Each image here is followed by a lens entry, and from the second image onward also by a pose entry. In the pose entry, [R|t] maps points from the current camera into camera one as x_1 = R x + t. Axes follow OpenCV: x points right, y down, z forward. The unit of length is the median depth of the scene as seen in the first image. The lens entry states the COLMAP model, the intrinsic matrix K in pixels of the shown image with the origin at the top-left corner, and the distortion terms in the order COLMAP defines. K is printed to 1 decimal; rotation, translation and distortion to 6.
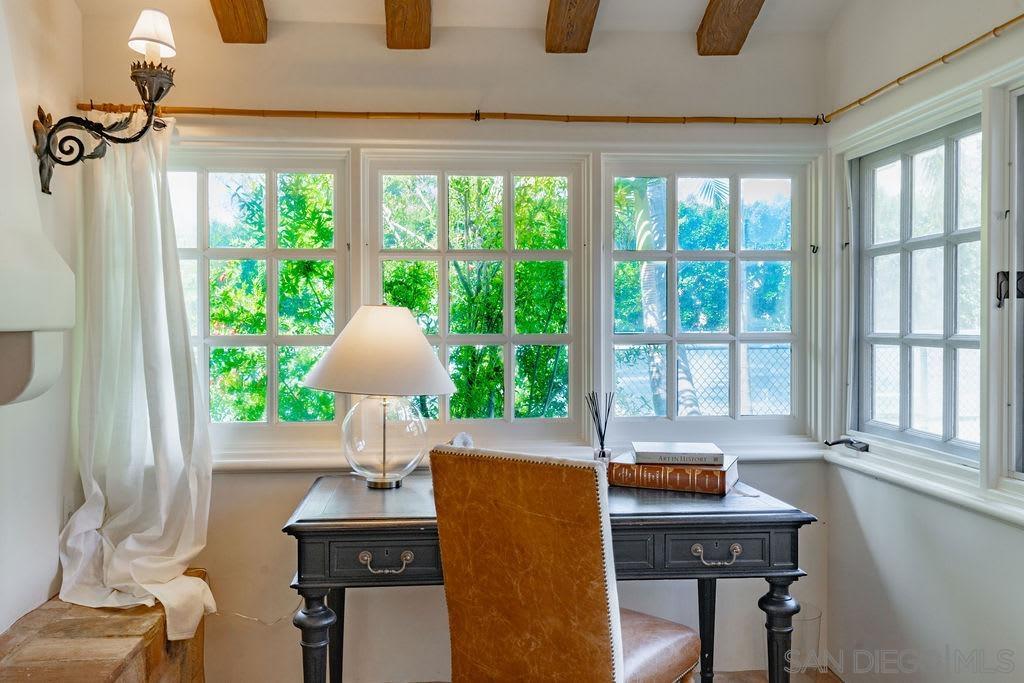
lens RADIAL K [[795.2, 0, 512.0], [0, 795.2, 341.5], [0, 0, 1]] dist [-0.000871, -0.000038]
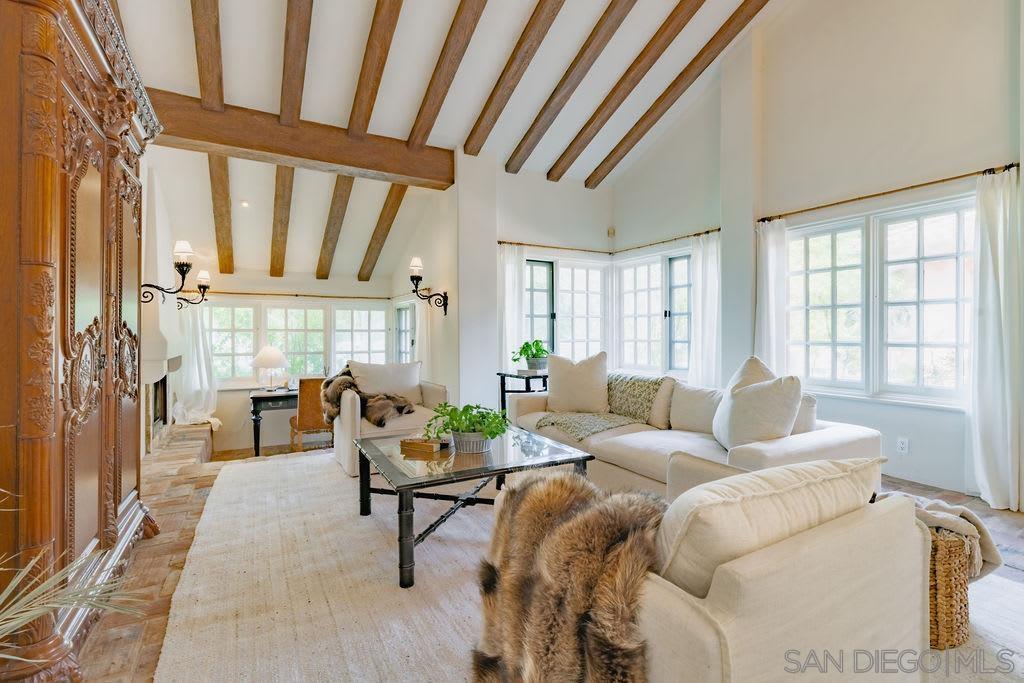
lens RADIAL K [[469.2, 0, 514.5], [0, 469.2, 332.9], [0, 0, 1]] dist [-0.001524, -0.000170]
pose [[0.913855, 0.005948, 0.405998, -0.000067], [0.002133, 0.999809, -0.019447, -0.060223], [-0.406036, 0.018638, 0.913667, -1.572000]]
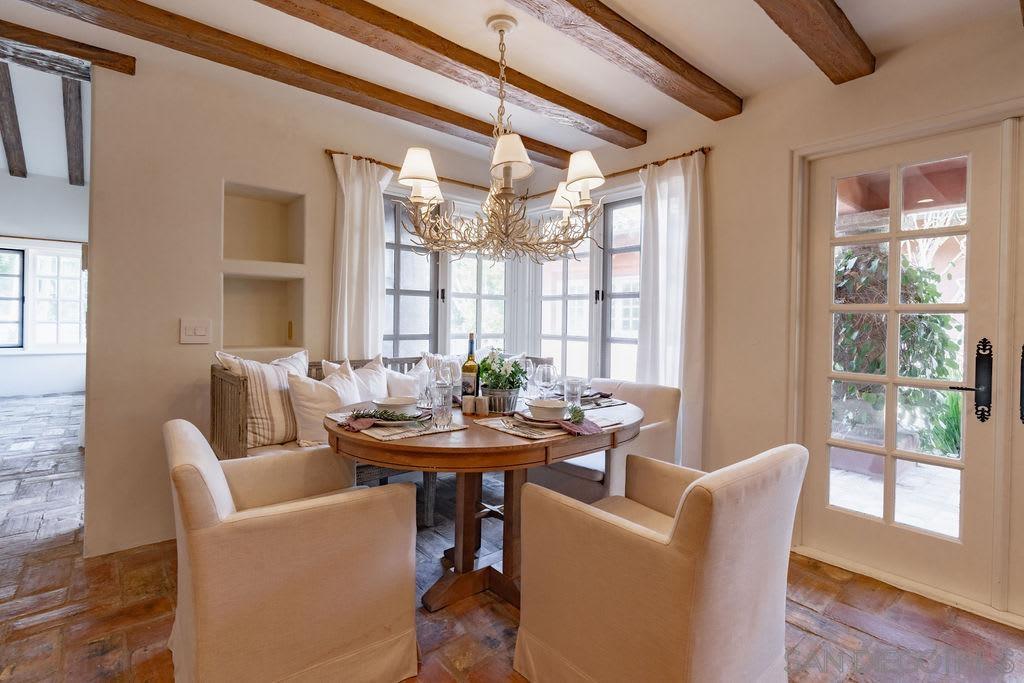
lens RADIAL K [[475.7, 0, 516.0], [0, 475.7, 326.6], [0, 0, 1]] dist [-0.002314, -0.000148]
pose [[0.818745, 0.013560, 0.573997, 1.686673], [-0.010555, 0.999908, -0.008567, -0.046059], [-0.574060, 0.000956, 0.818813, -3.073848]]
